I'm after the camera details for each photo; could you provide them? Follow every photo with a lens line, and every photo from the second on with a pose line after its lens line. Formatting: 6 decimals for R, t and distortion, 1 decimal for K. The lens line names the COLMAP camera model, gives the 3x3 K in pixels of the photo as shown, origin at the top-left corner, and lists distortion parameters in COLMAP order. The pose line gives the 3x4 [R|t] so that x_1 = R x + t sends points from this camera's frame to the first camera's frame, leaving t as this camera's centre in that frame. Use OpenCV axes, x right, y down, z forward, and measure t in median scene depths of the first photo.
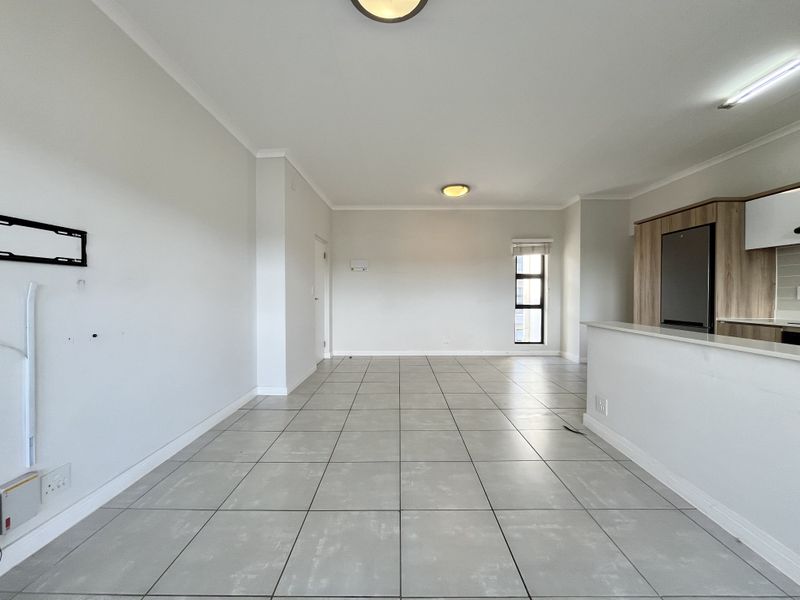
lens RADIAL K [[322.5, 0, 398.0], [0, 322.5, 298.2], [0, 0, 1]] dist [-0.008511, -0.000768]
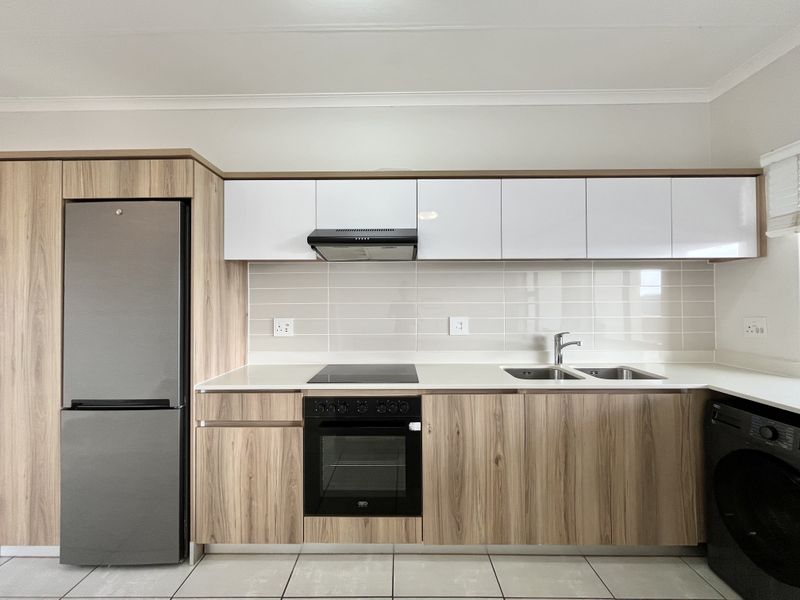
lens RADIAL K [[322.5, 0, 395.9], [0, 322.5, 296.5], [0, 0, 1]] dist [-0.008511, -0.000768]
pose [[-0.007827, 0.017476, 0.999817, 0.480684], [0.014725, 0.999741, -0.017359, -0.066500], [-0.999861, 0.014587, -0.008082, 0.681280]]
